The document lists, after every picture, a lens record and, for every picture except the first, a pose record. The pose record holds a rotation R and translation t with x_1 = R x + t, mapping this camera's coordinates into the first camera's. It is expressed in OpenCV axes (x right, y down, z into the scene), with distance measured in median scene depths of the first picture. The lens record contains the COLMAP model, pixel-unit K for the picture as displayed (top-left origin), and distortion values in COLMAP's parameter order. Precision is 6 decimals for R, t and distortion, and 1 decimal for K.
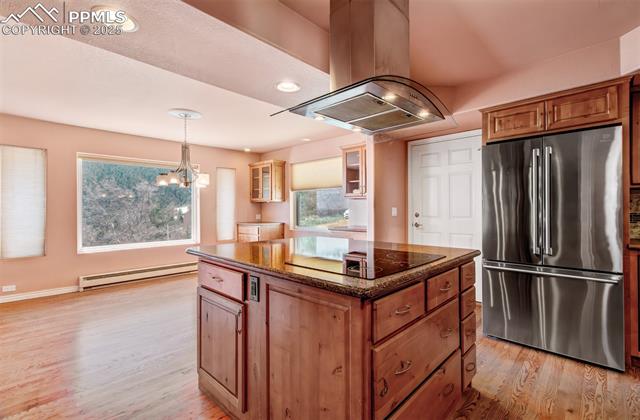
lens RADIAL K [[296.8, 0, 320.5], [0, 296.8, 208.2], [0, 0, 1]] dist [0.009594, 0.001475]
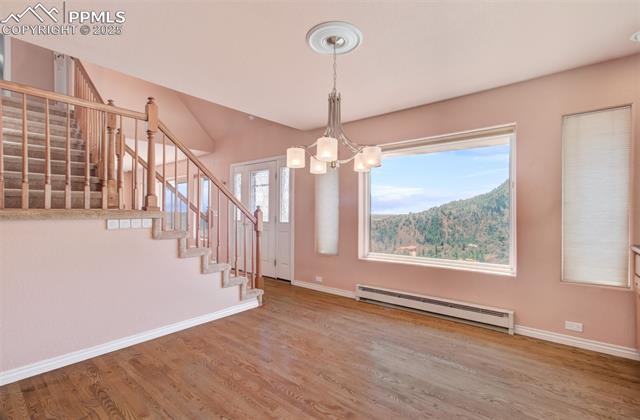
lens RADIAL K [[296.8, 0, 328.0], [0, 296.8, 213.4], [0, 0, 1]] dist [0.009594, 0.001475]
pose [[0.095109, 0.006537, -0.995445, 0.092106], [0.001785, 0.999976, 0.006738, 0.006037], [0.995465, -0.002418, 0.095095, 0.843166]]
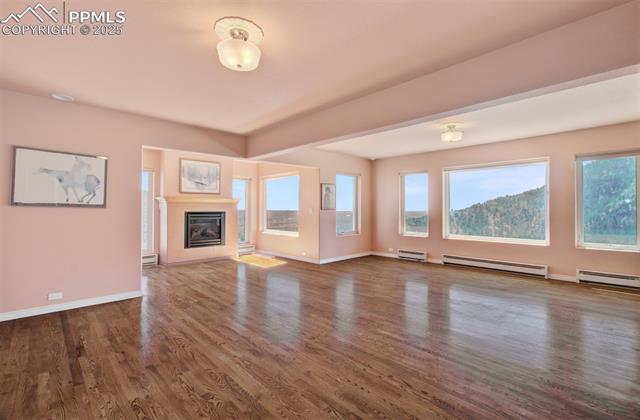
lens RADIAL K [[296.8, 0, 318.8], [0, 296.8, 204.7], [0, 0, 1]] dist [0.009594, 0.001475]
pose [[-0.051588, -0.012339, -0.998592, 0.682048], [0.004038, 0.999913, -0.012564, 0.006214], [0.998660, -0.004680, -0.051533, 0.489649]]
